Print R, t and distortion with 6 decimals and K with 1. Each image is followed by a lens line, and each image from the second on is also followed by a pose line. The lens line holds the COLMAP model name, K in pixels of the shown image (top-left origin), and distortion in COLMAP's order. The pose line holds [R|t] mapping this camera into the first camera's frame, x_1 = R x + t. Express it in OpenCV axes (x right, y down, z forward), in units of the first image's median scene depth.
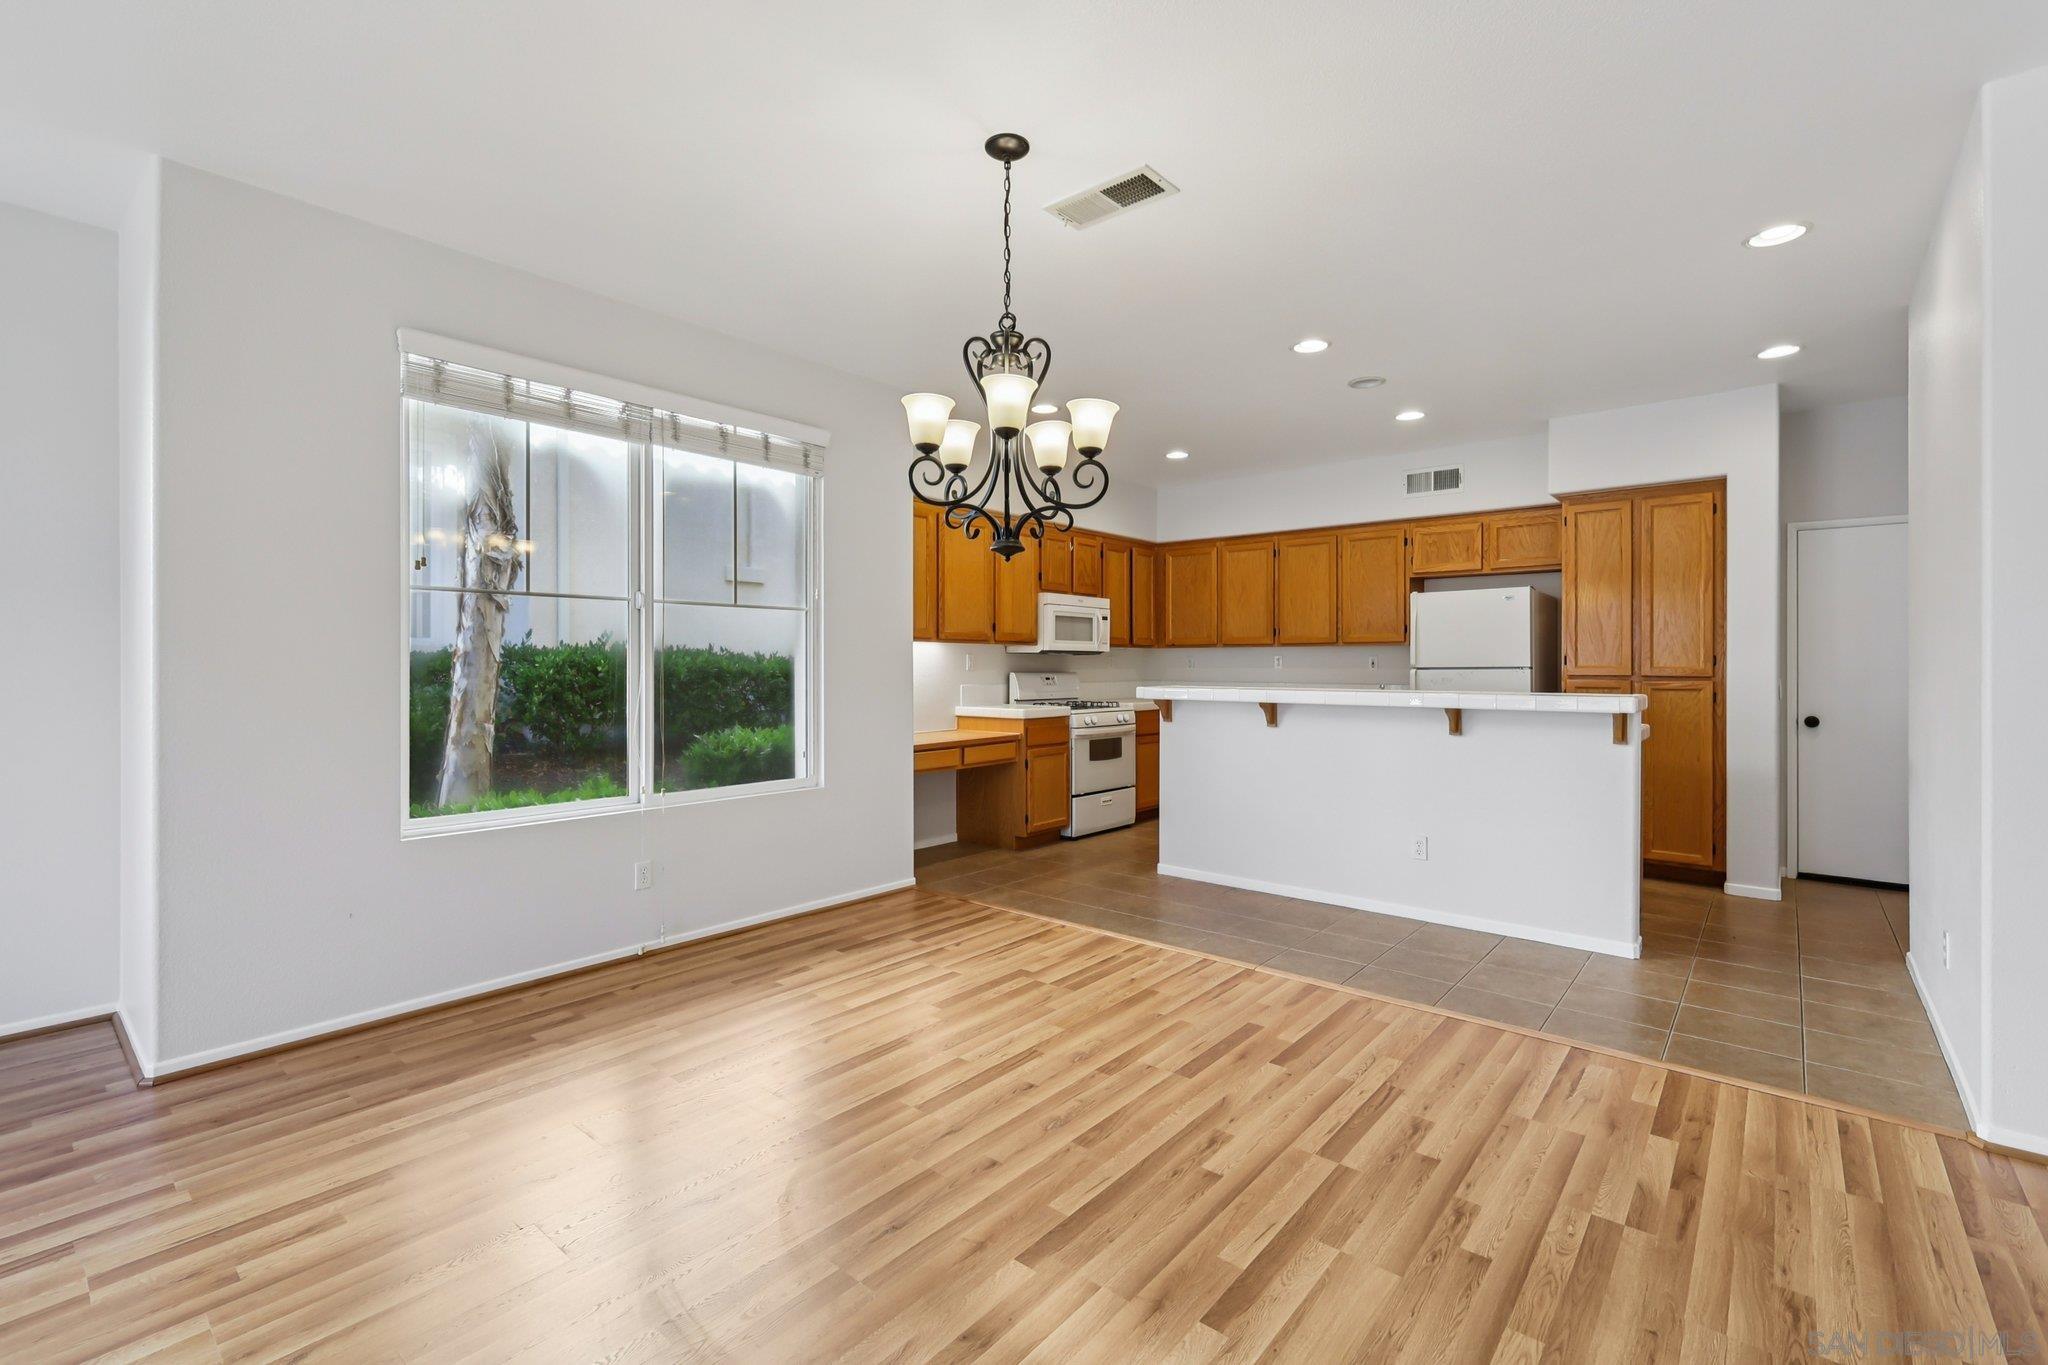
lens RADIAL K [[893.7, 0, 1025.5], [0, 893.7, 662.8], [0, 0, 1]] dist [0.002201, 0.000198]
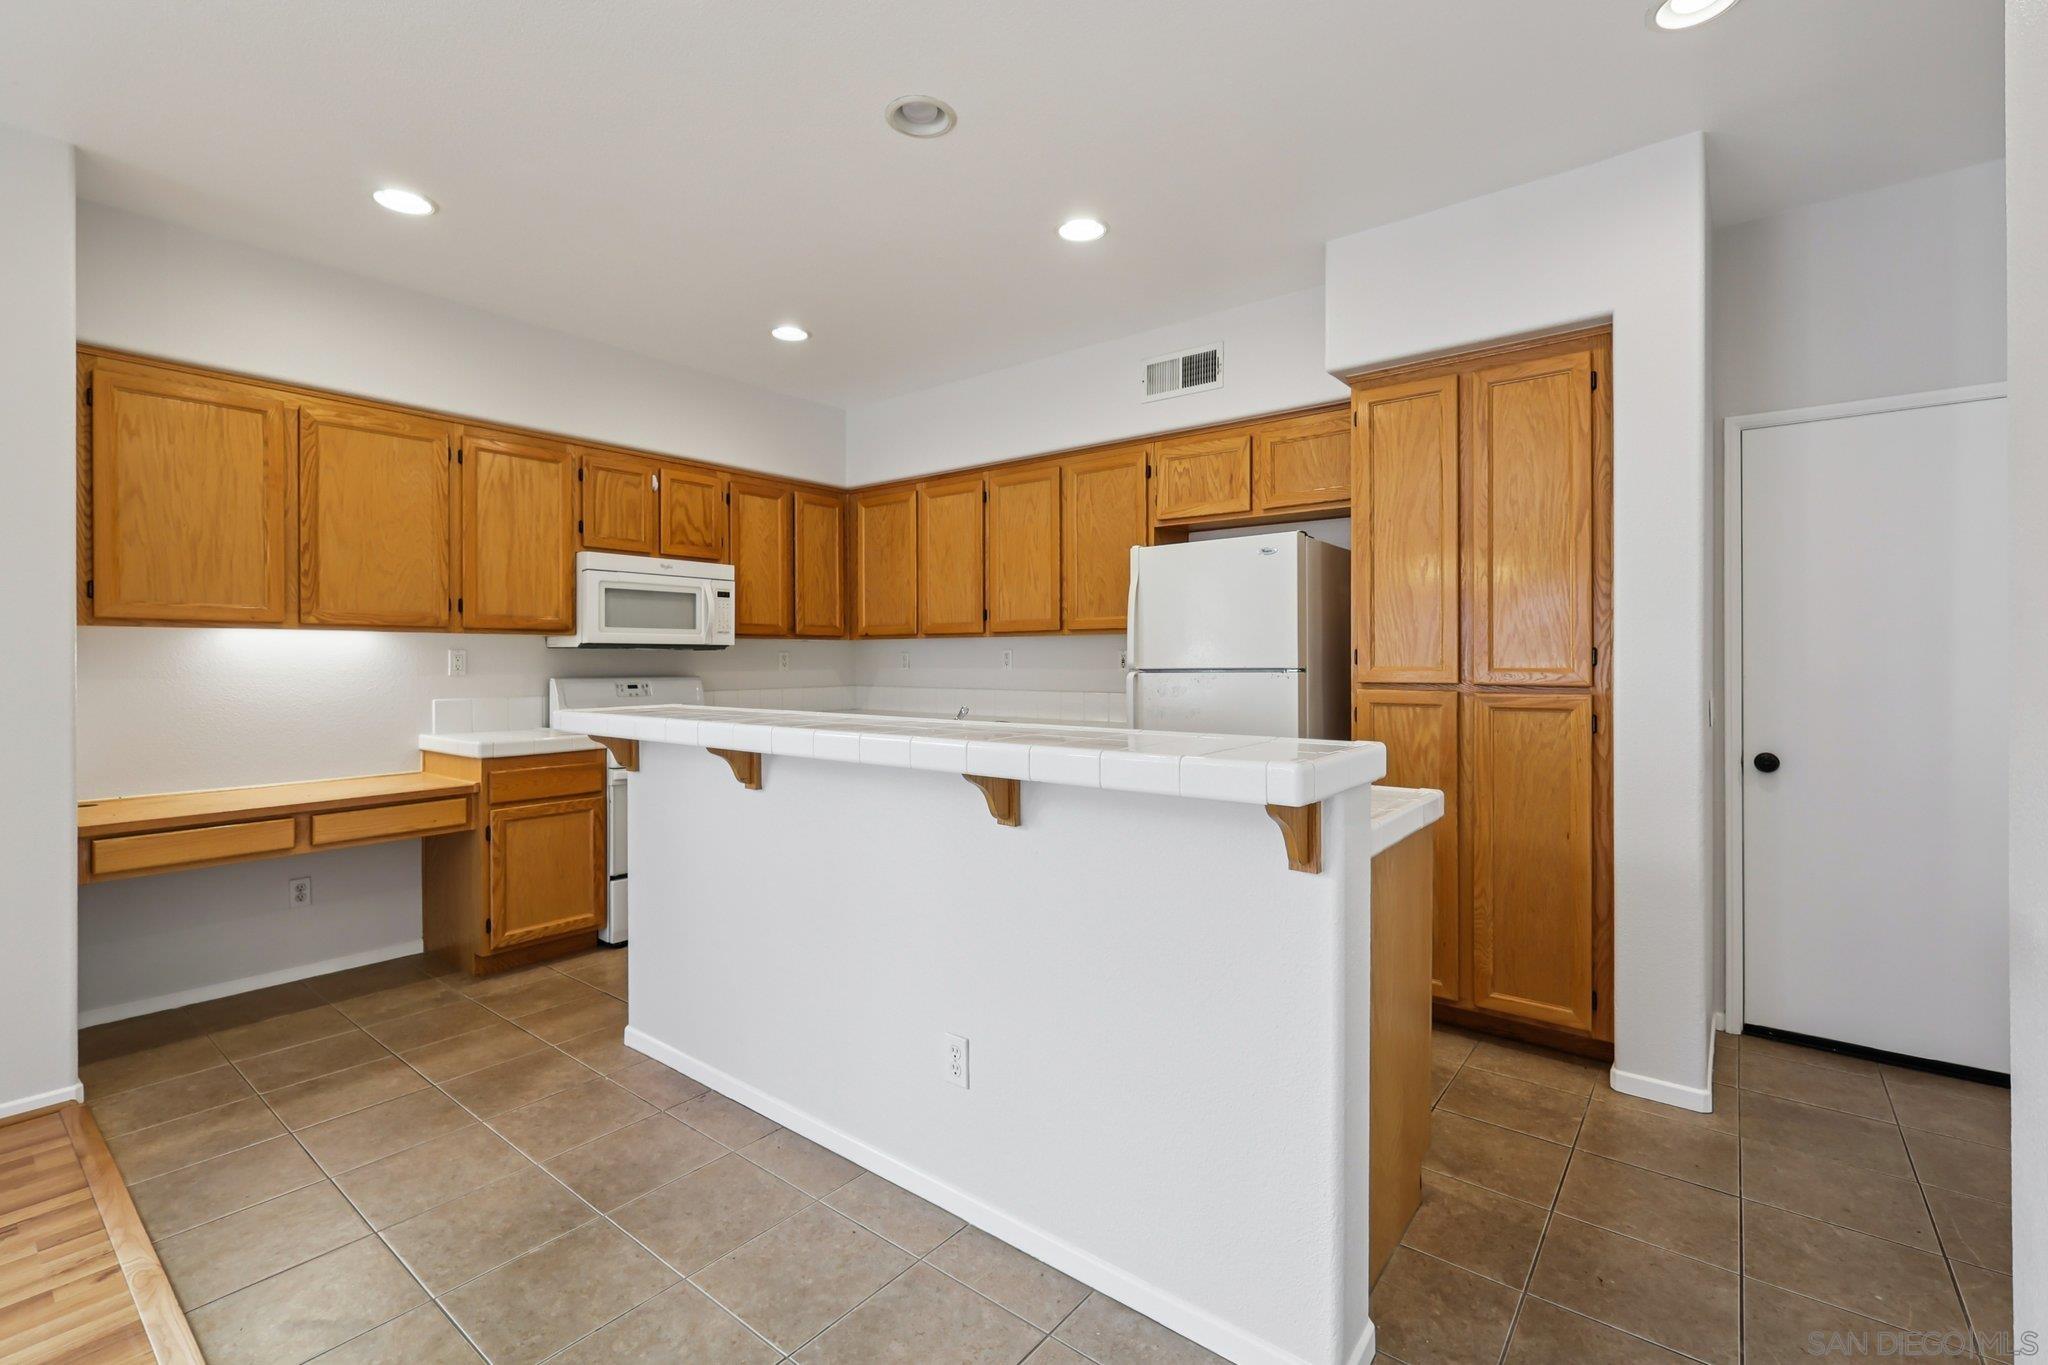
lens RADIAL K [[900.2, 0, 1022.2], [0, 900.2, 657.6], [0, 0, 1]] dist [0.001222, 0.000241]
pose [[0.999420, -0.003729, 0.033857, 0.385580], [0.003733, 0.999993, -0.000068, -0.003246], [-0.033857, 0.000195, 0.999427, 0.442544]]
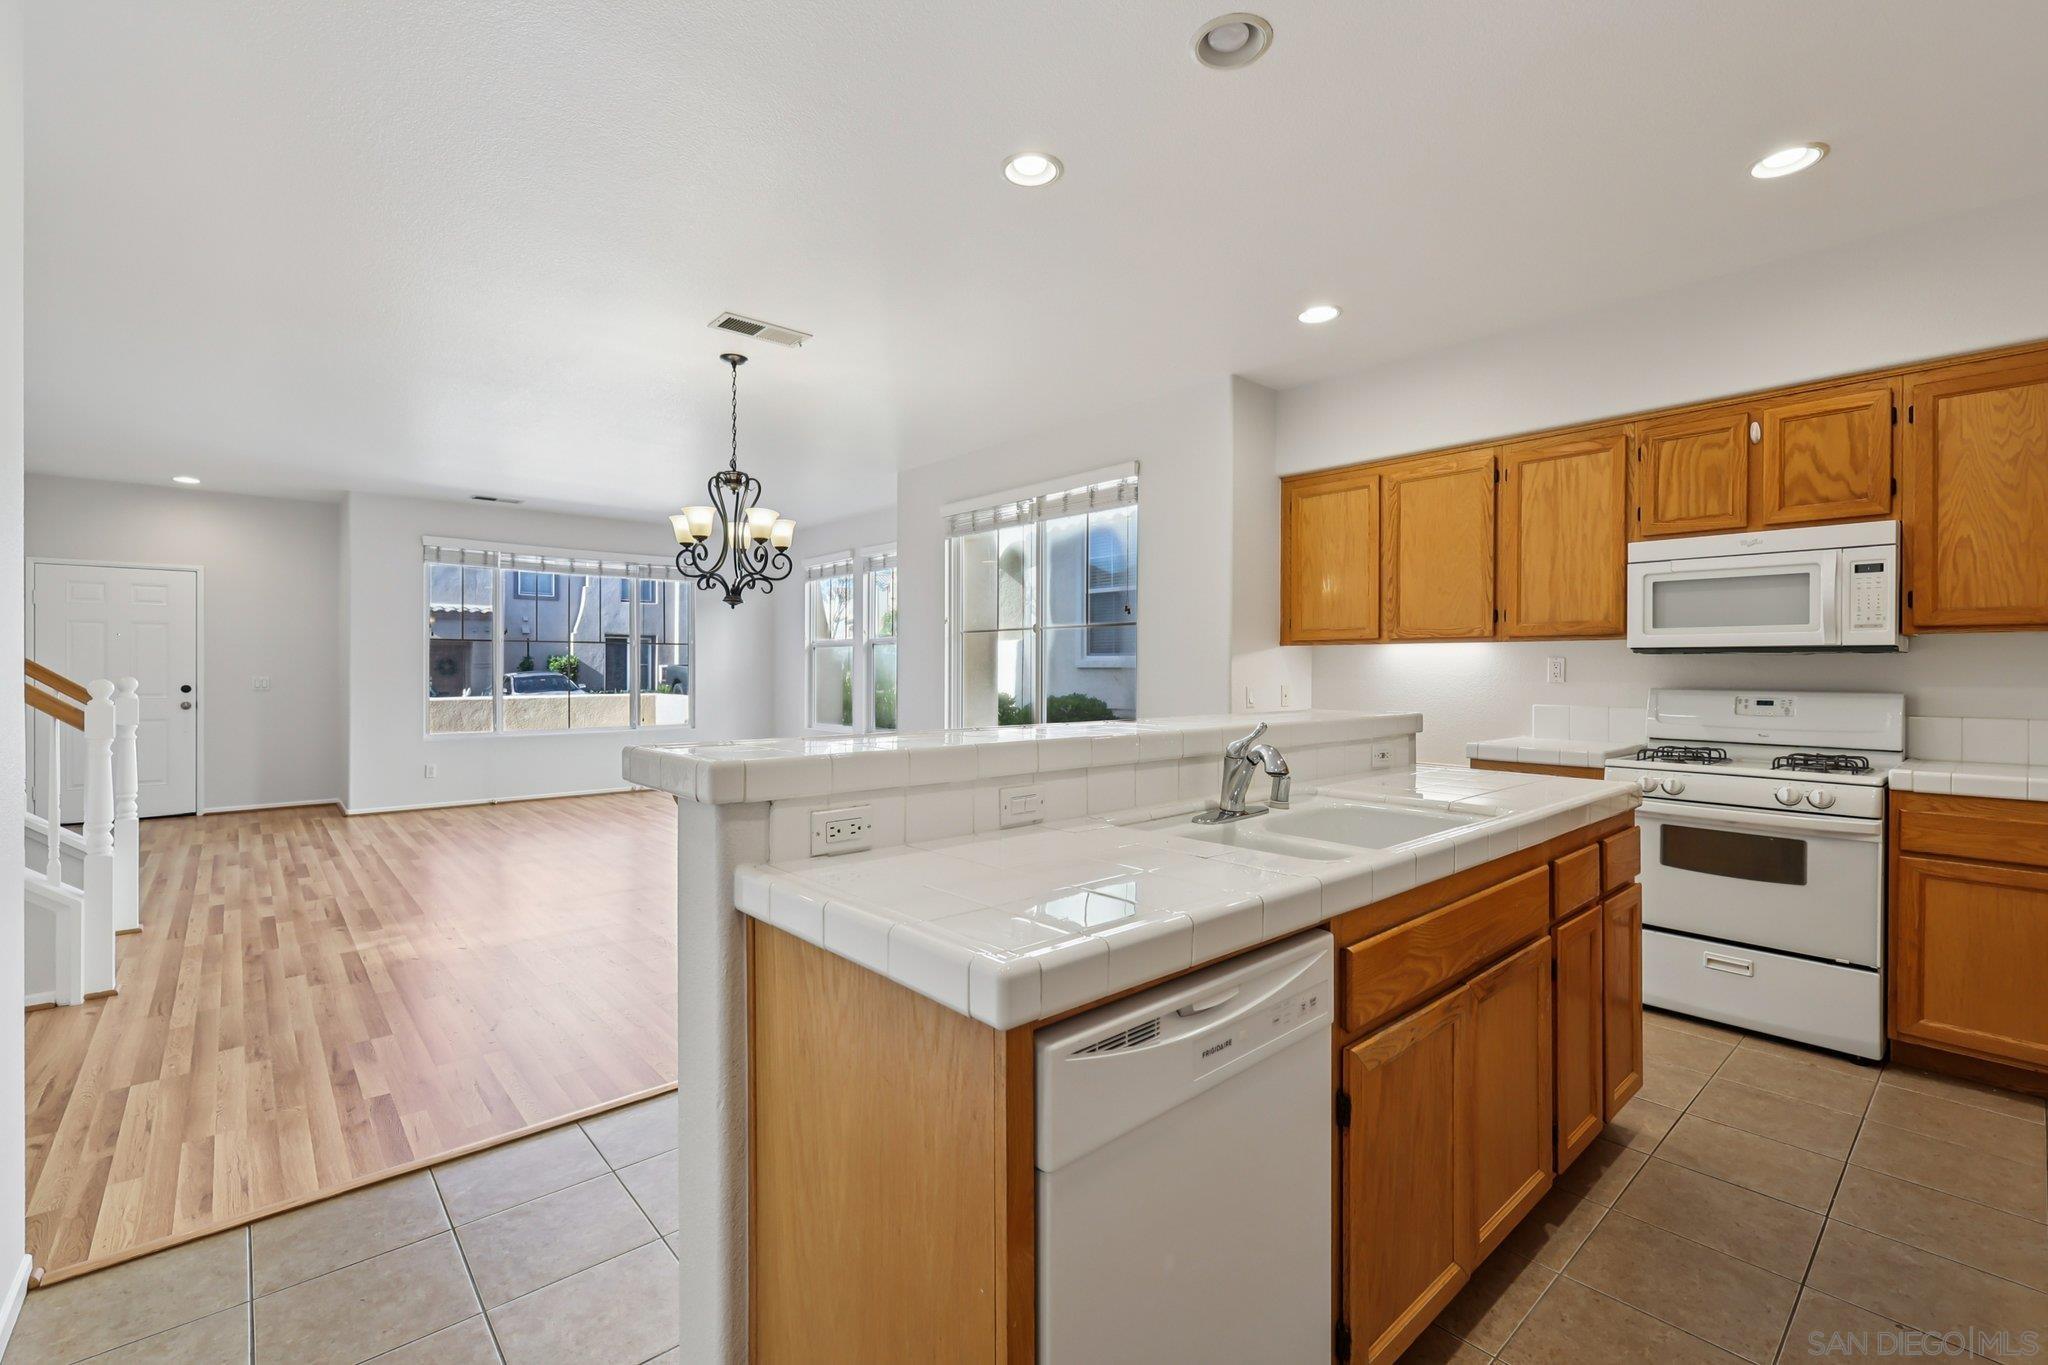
lens RADIAL K [[885.5, 0, 1025.7], [0, 885.5, 671.9], [0, 0, 1]] dist [0.001234, 0.000106]
pose [[-0.138268, 0.001228, -0.990394, 0.766474], [-0.001139, 0.999998, 0.001399, 0.000461], [0.990394, 0.001321, -0.138266, 0.882954]]
